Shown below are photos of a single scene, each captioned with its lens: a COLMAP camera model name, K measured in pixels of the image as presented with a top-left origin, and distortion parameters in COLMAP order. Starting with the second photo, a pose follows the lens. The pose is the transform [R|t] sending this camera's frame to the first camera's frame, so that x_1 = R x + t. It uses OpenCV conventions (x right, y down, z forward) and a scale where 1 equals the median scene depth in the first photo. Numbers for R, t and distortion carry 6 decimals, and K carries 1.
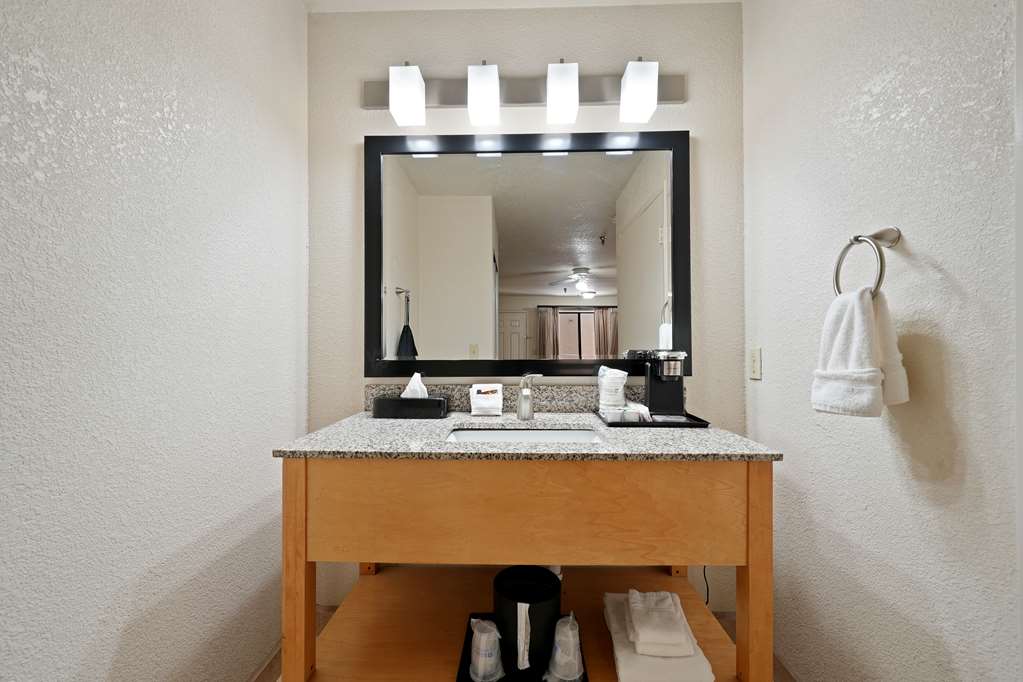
lens RADIAL K [[410.1, 0, 508.8], [0, 410.1, 345.1], [0, 0, 1]] dist [-0.004500, 0.002644]
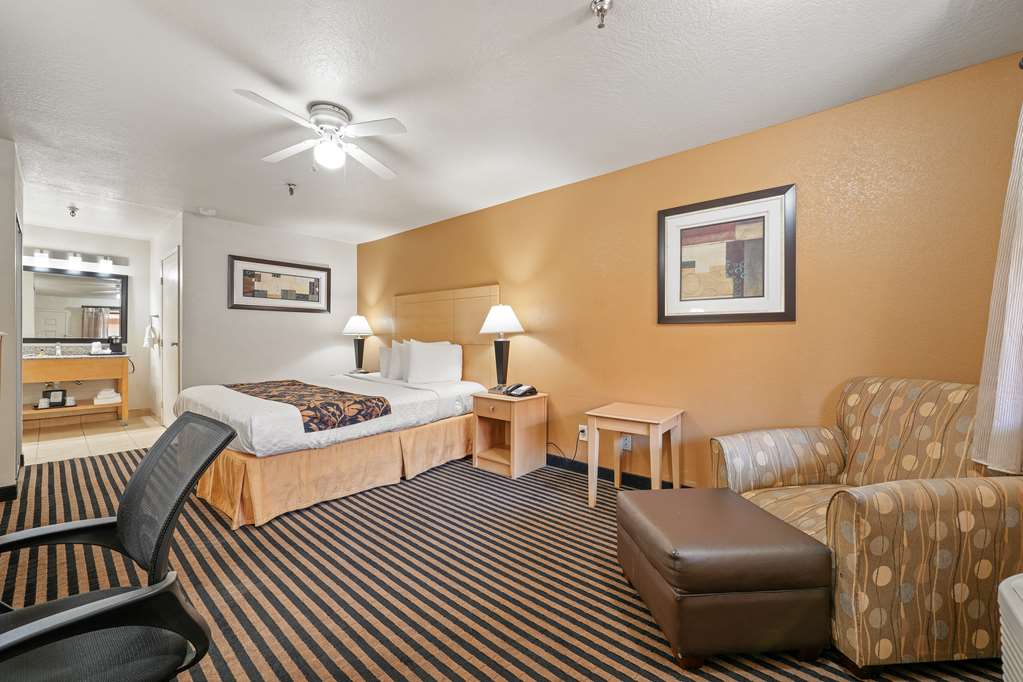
lens RADIAL K [[410.1, 0, 519.3], [0, 410.1, 340.0], [0, 0, 1]] dist [-0.004500, 0.002644]
pose [[0.629756, 0.010217, 0.776725, -0.165914], [-0.018956, 0.999818, 0.002218, -0.034542], [-0.776561, -0.016120, 0.629835, -3.805815]]
